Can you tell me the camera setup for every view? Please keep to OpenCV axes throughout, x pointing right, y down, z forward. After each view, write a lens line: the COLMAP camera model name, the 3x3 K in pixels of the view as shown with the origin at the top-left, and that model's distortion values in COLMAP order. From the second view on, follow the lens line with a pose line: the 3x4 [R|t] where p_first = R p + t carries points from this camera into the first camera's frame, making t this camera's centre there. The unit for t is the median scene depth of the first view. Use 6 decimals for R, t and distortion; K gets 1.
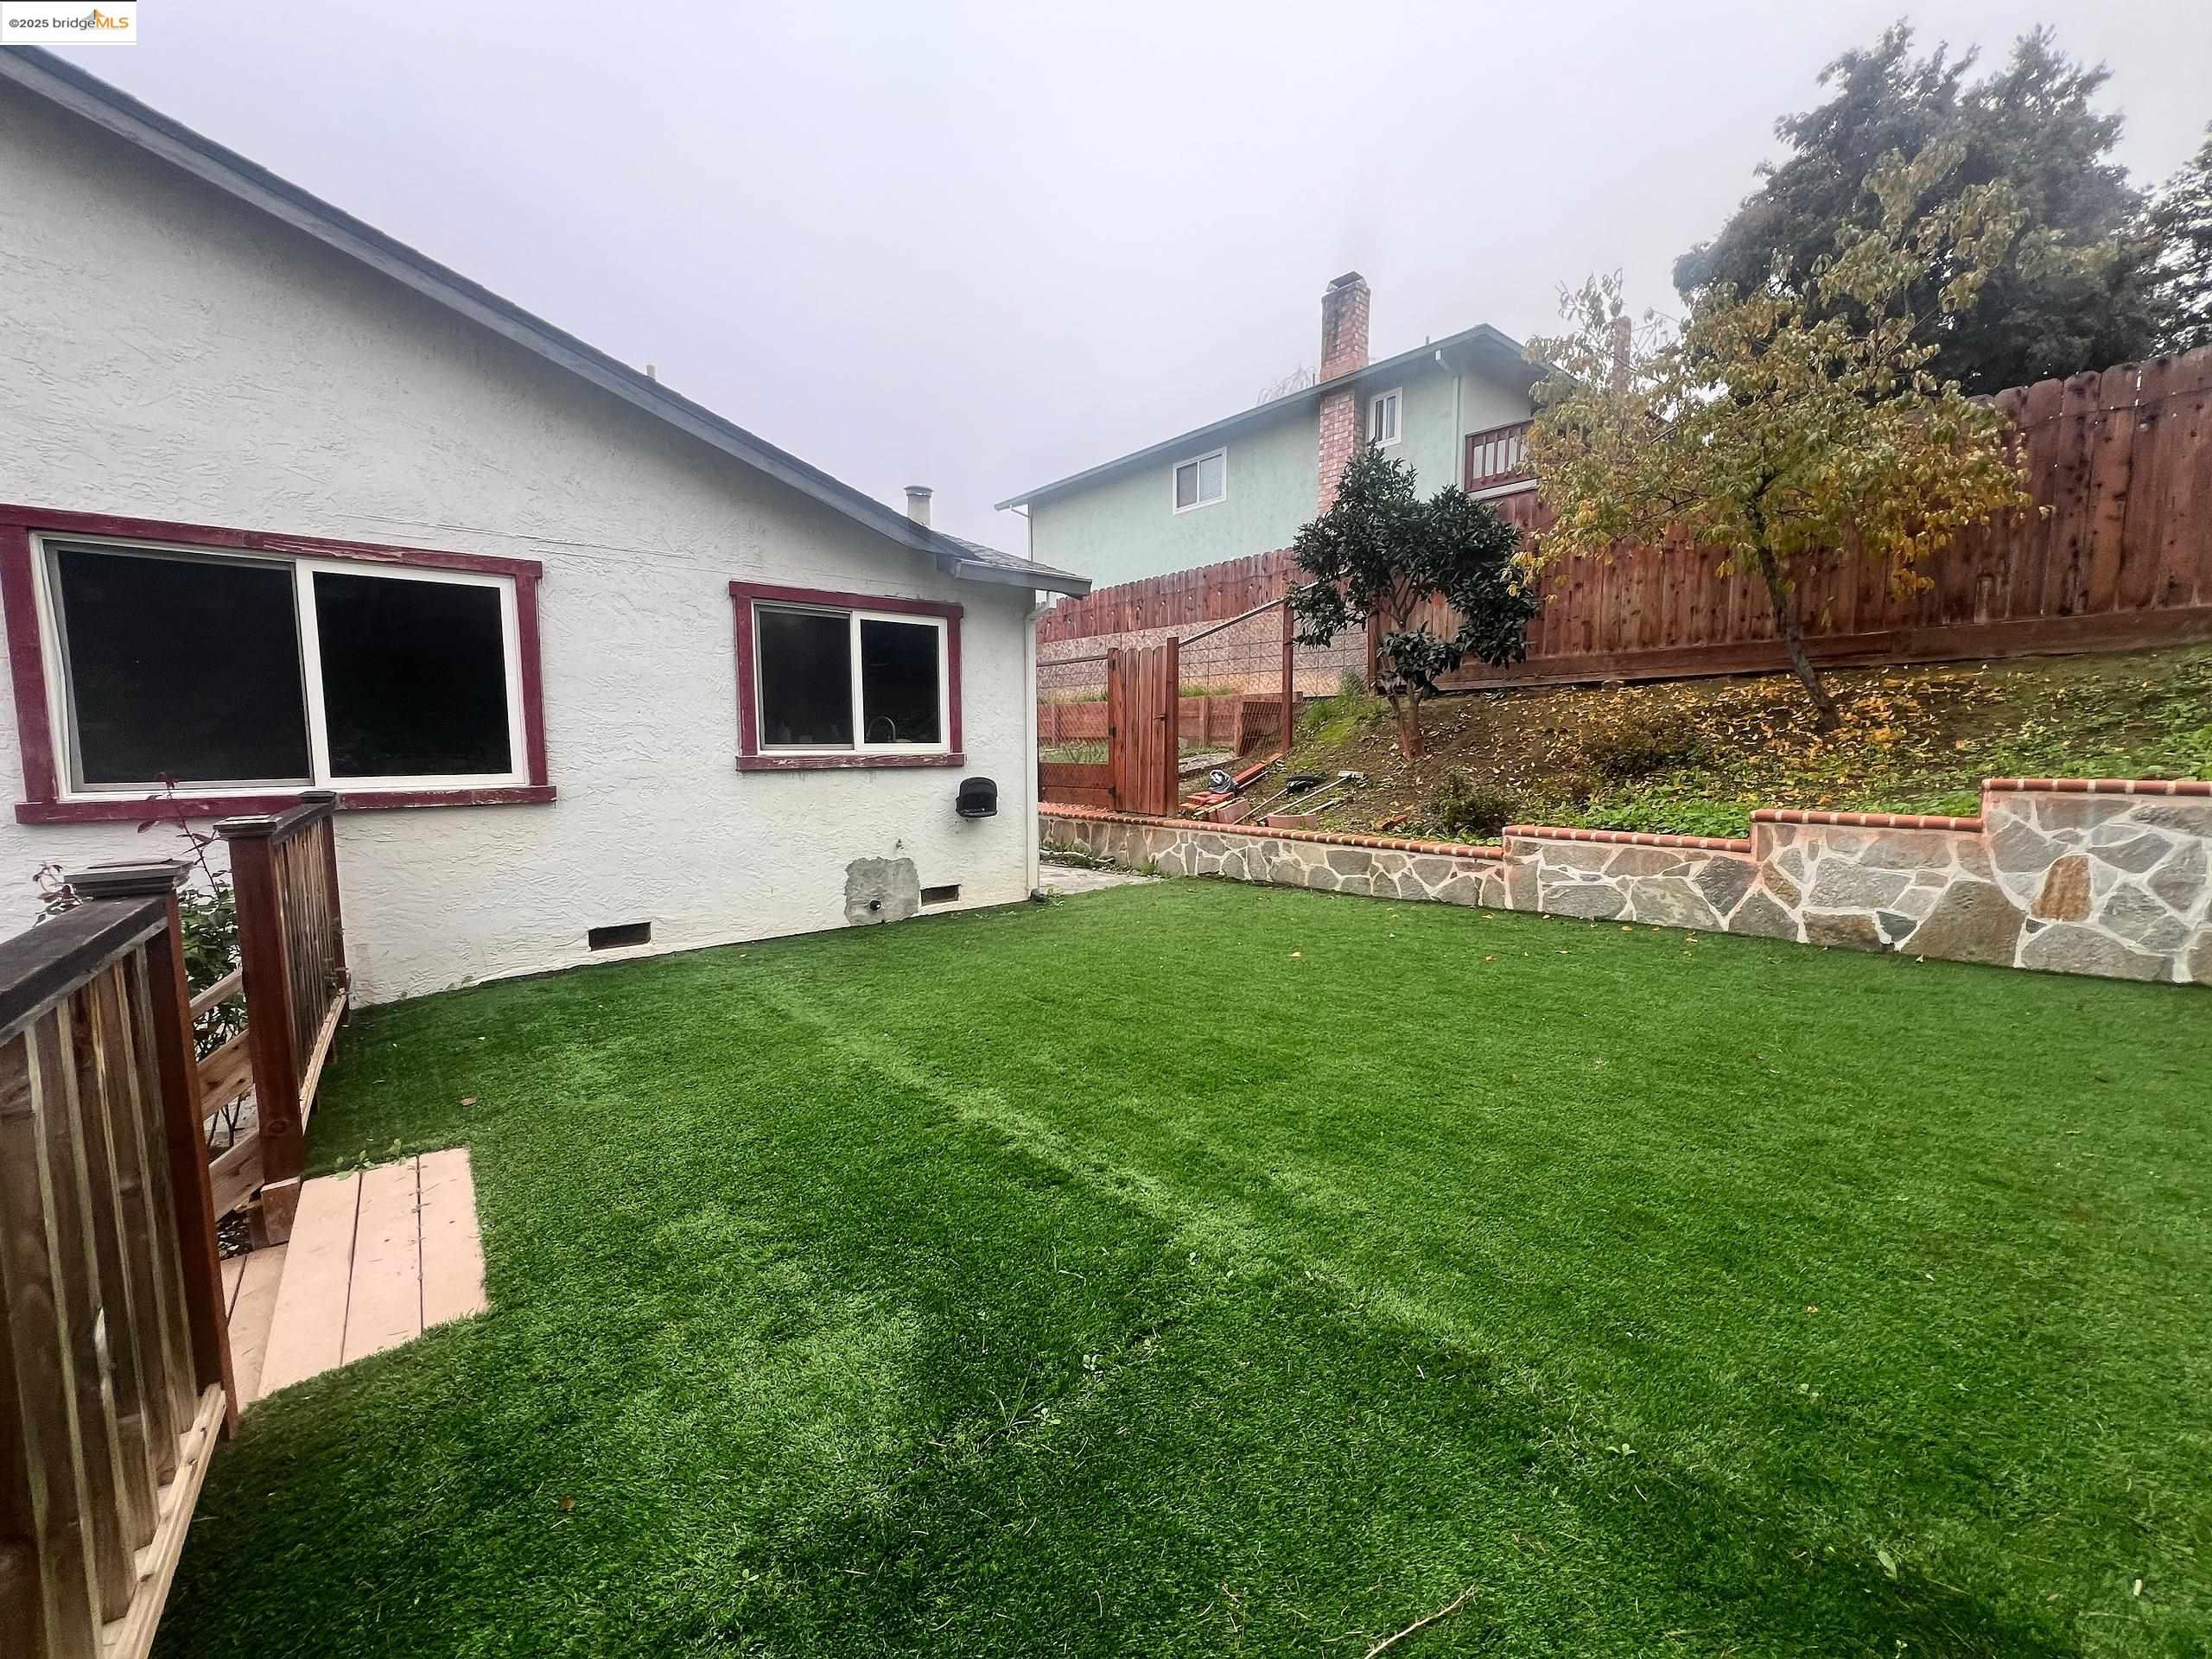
lens RADIAL K [[893.2, 0, 1101.3], [0, 893.2, 827.3], [0, 0, 1]] dist [-0.001428, -0.000078]
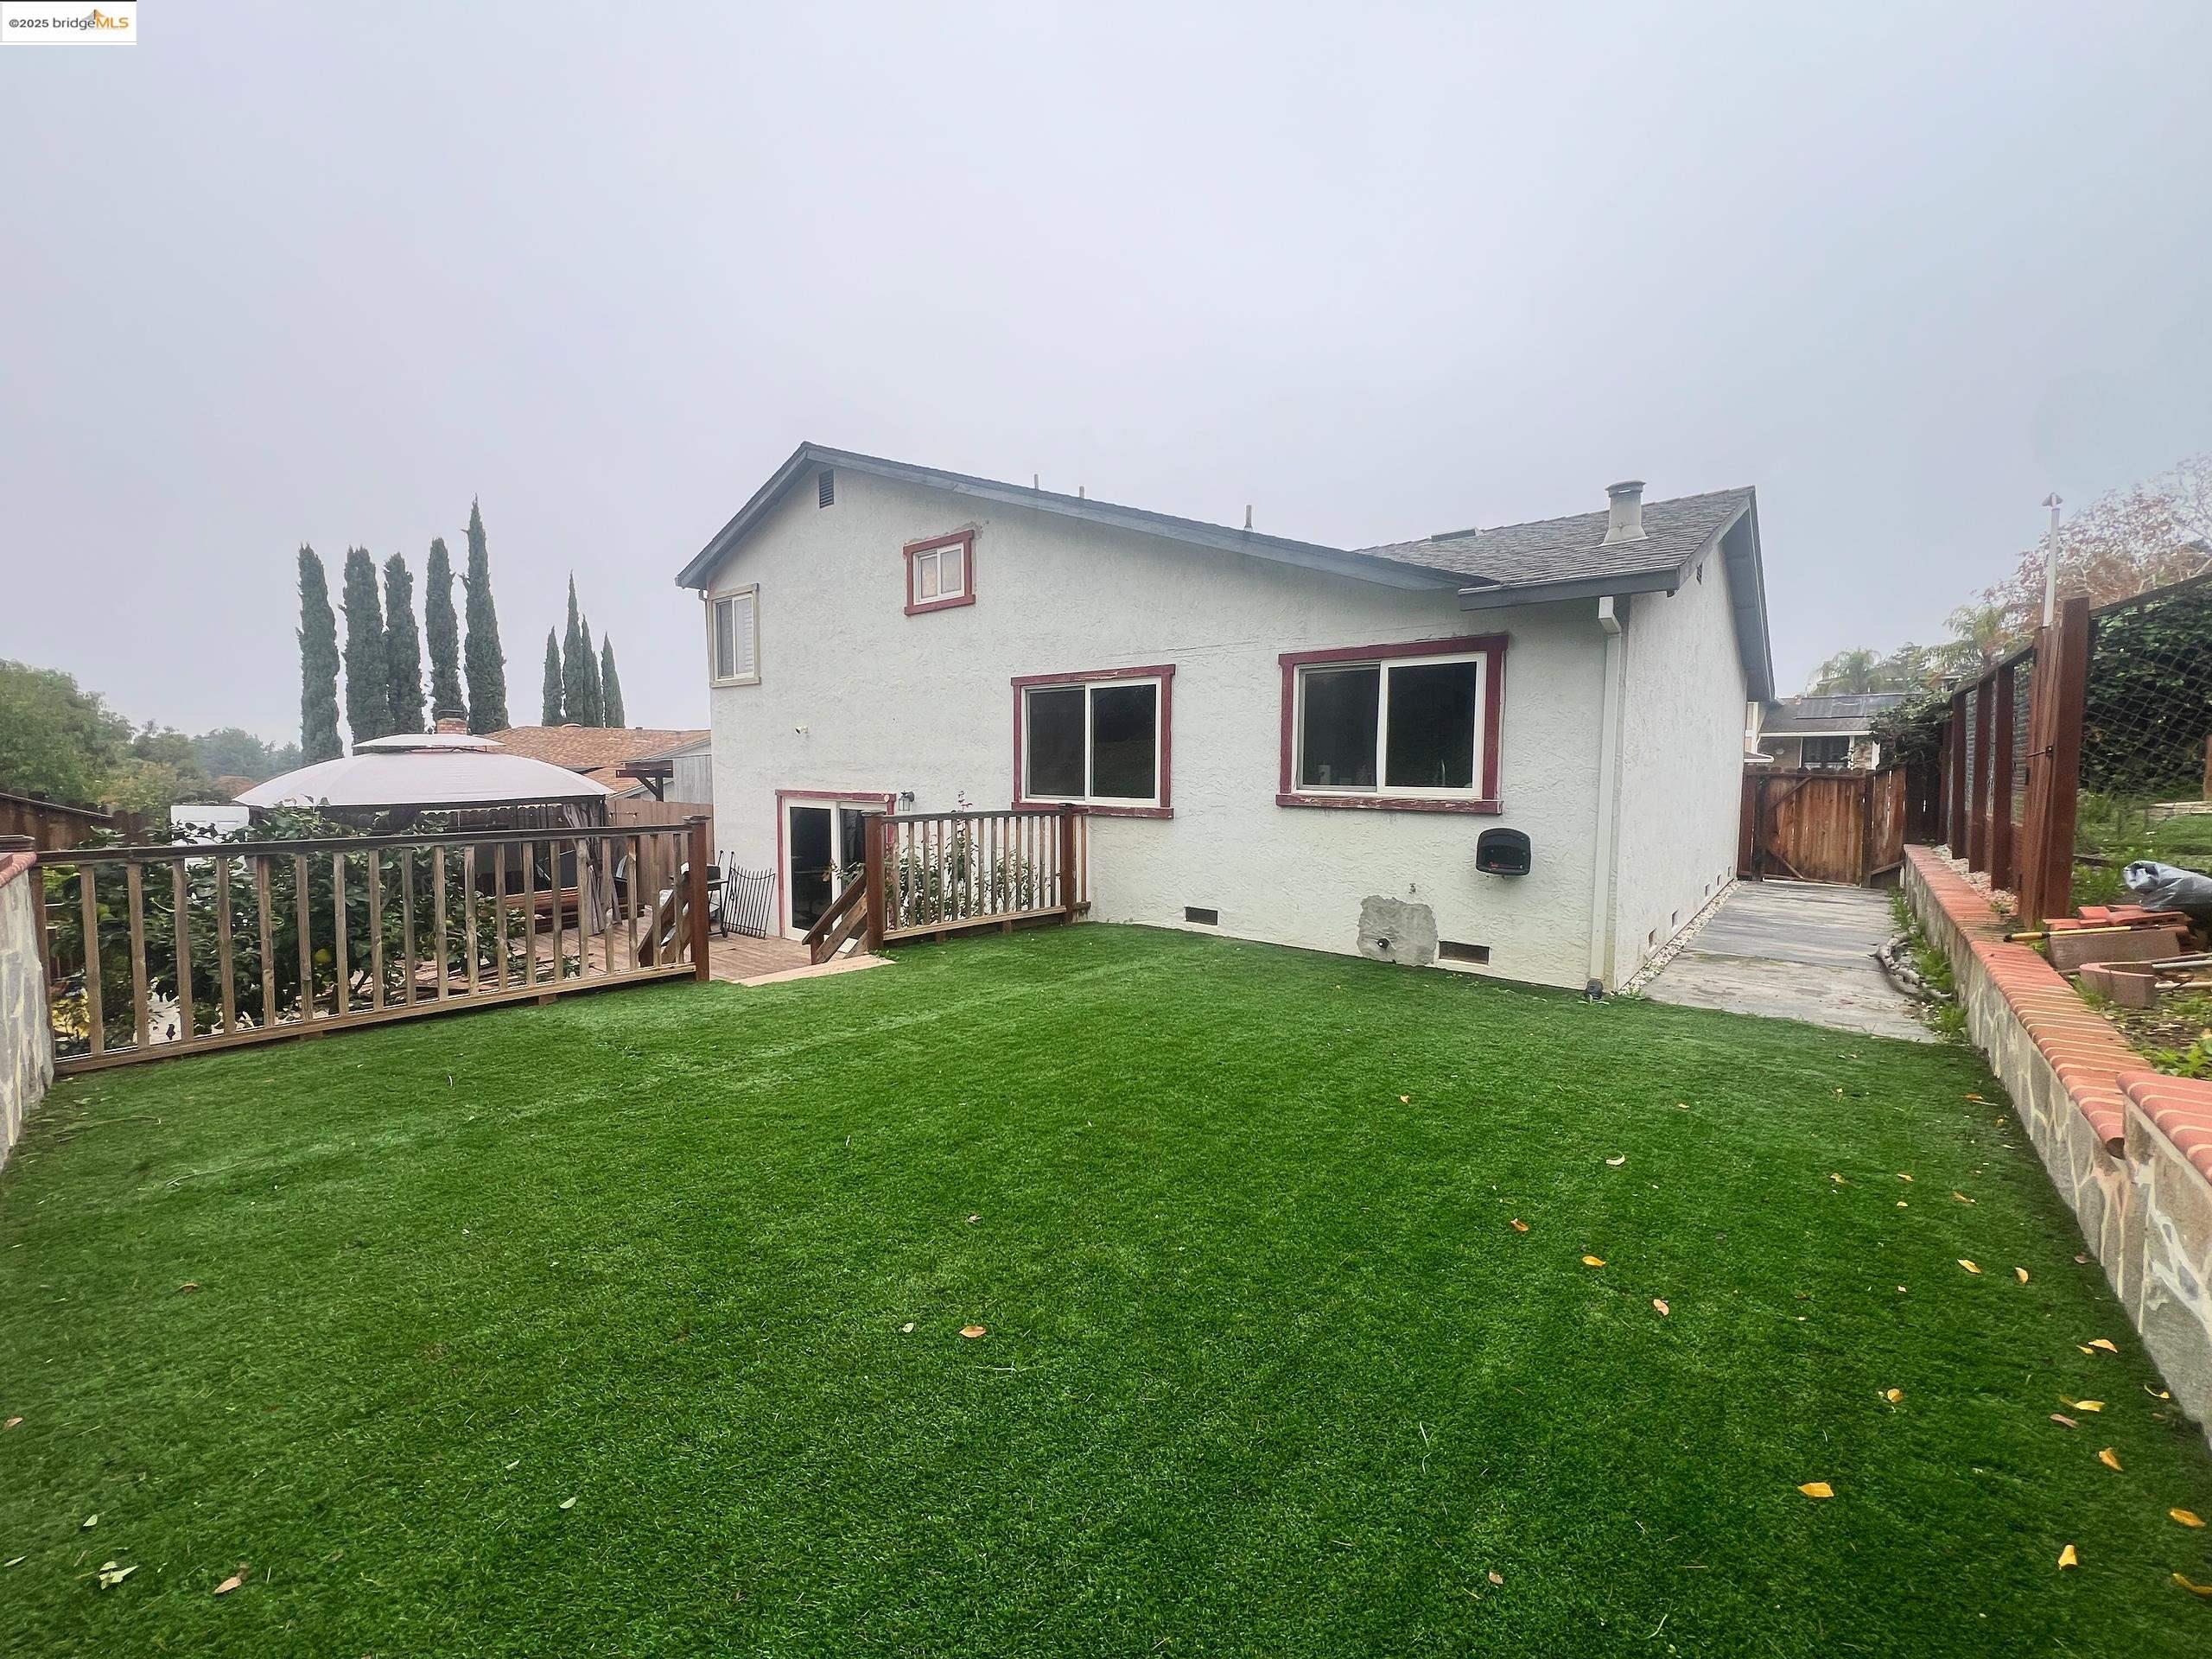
lens RADIAL K [[898.4, 0, 1102.7], [0, 898.4, 819.4], [0, 0, 1]] dist [0.000892, 0.000503]
pose [[0.156999, 0.068561, -0.985216, 0.699761], [-0.098205, 0.993727, 0.053504, -0.077326], [0.982704, 0.088353, 0.162747, 0.498460]]
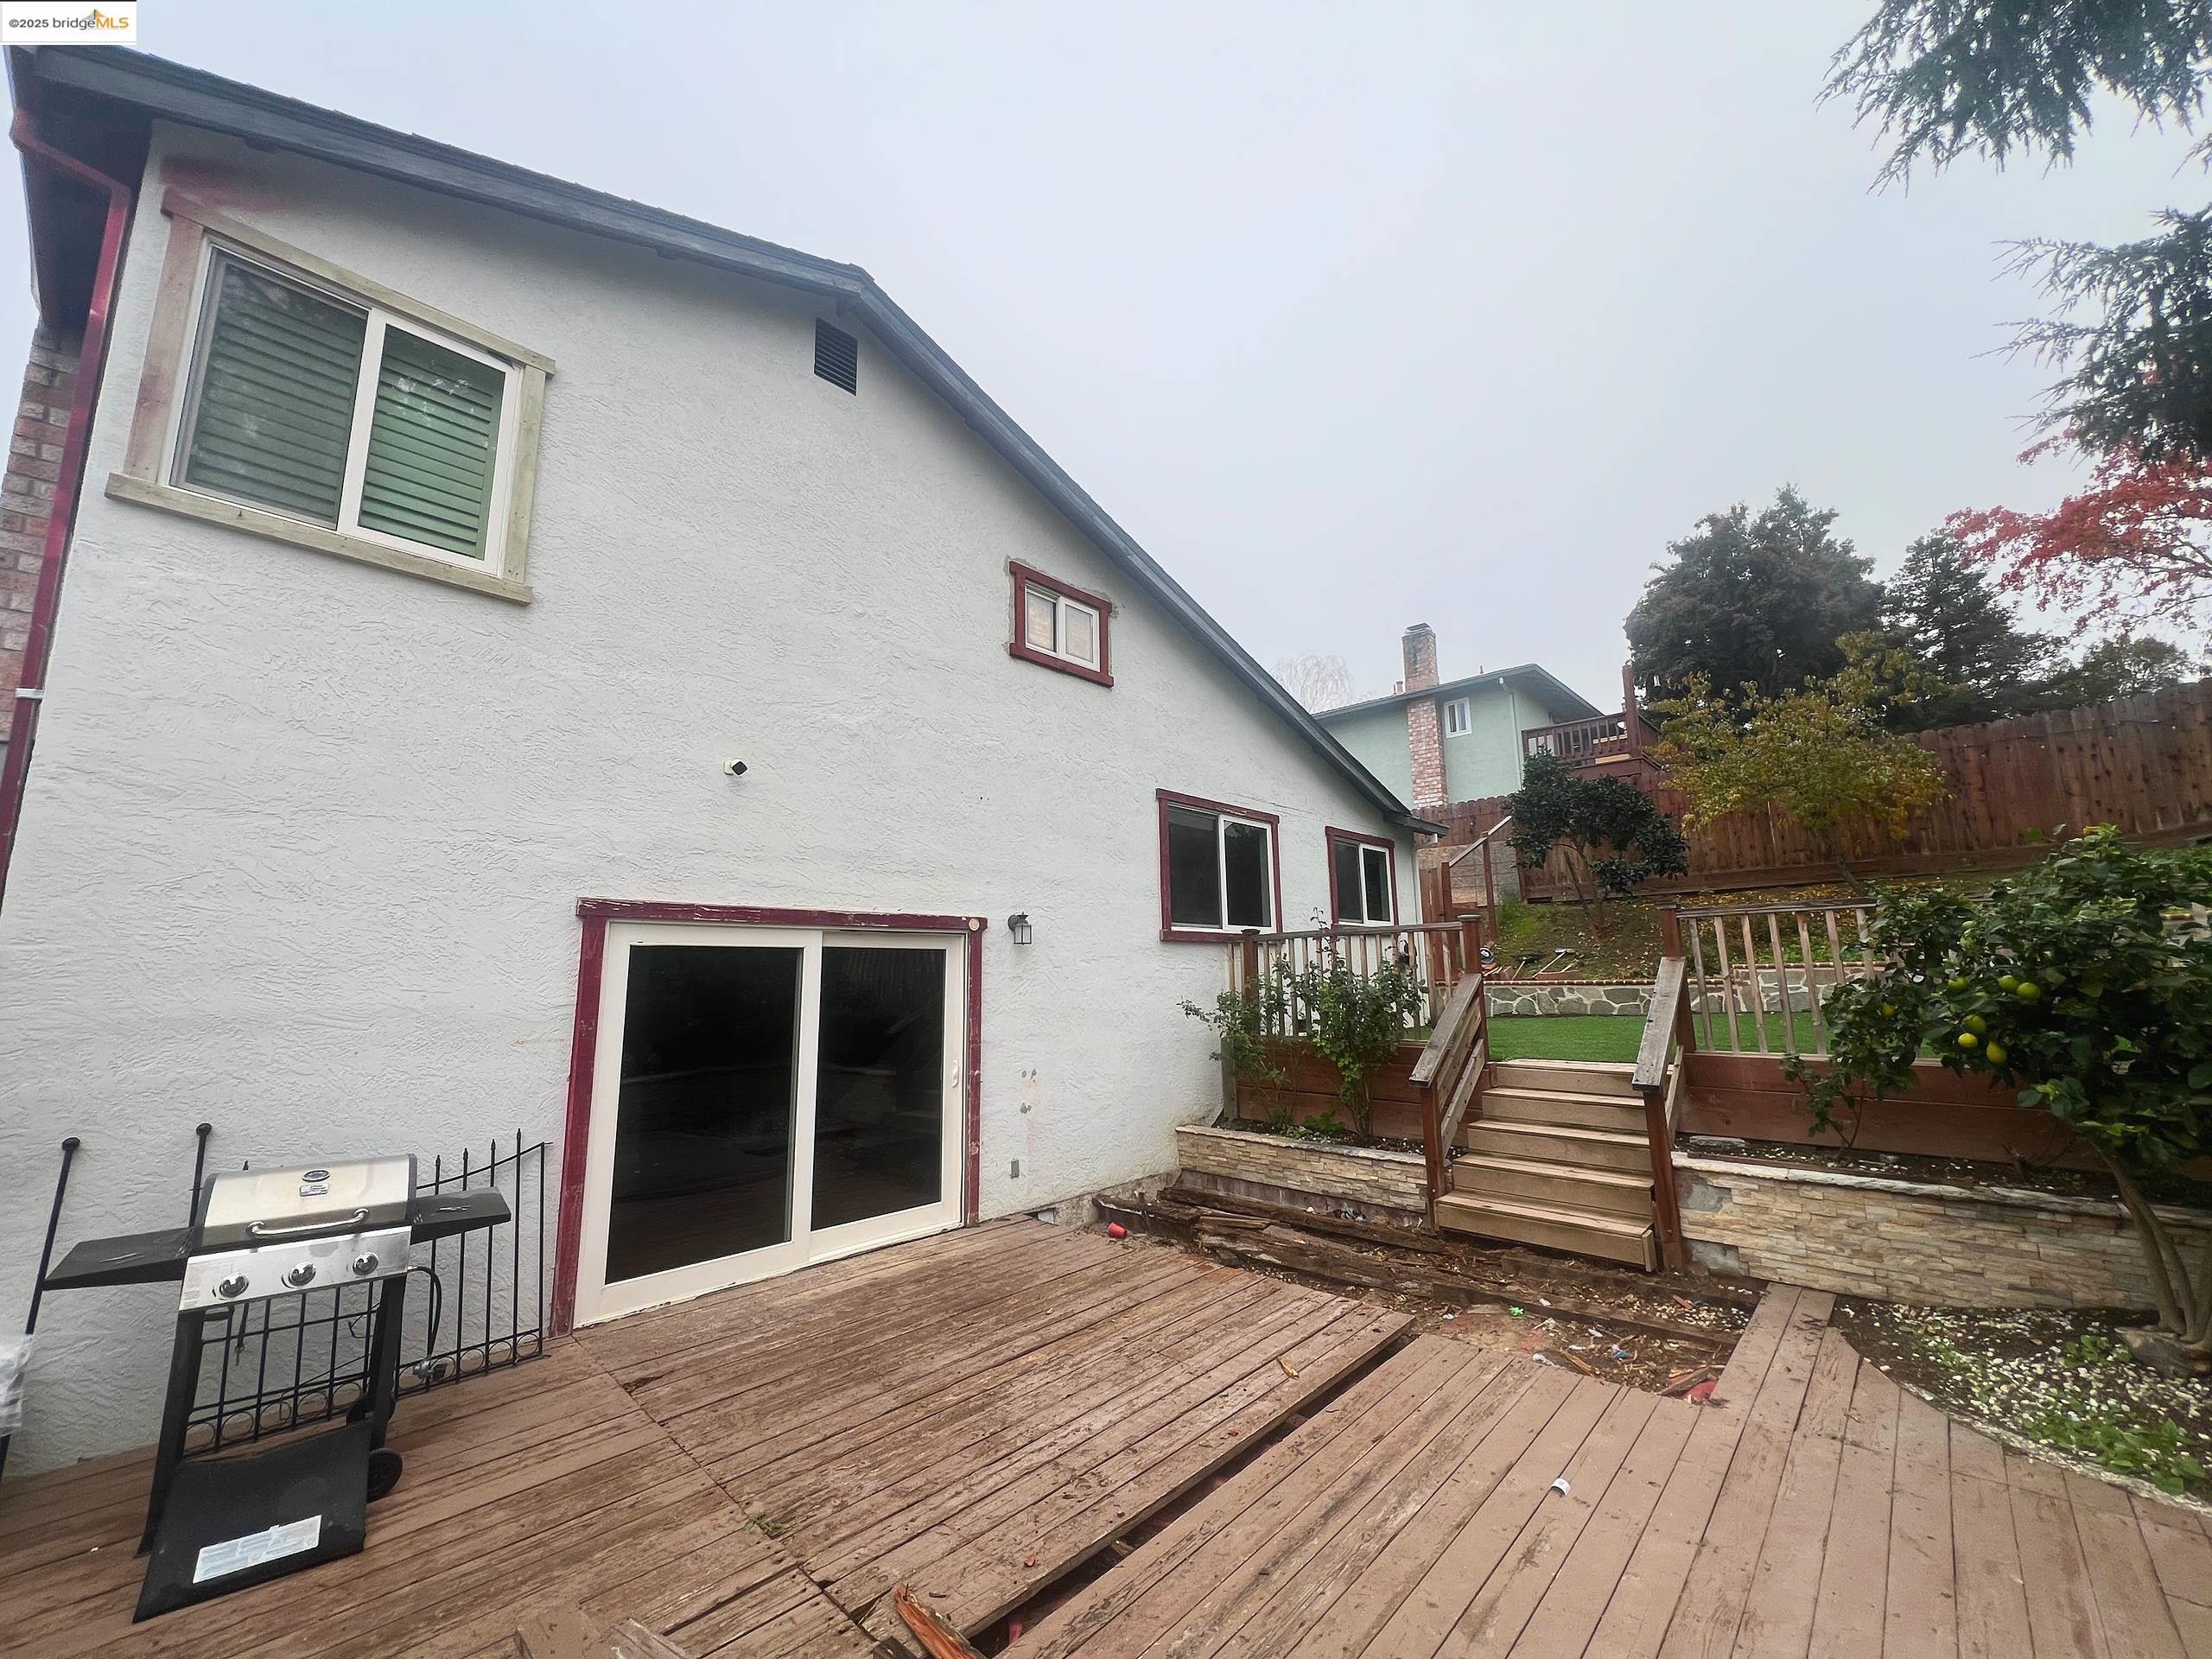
lens RADIAL K [[898.4, 0, 1102.7], [0, 898.4, 819.4], [0, 0, 1]] dist [0.000892, 0.000503]
pose [[0.992804, 0.010539, 0.119282, -0.942823], [0.022026, 0.963053, -0.268410, 0.163036], [-0.117704, 0.269106, 0.955891, -0.594150]]
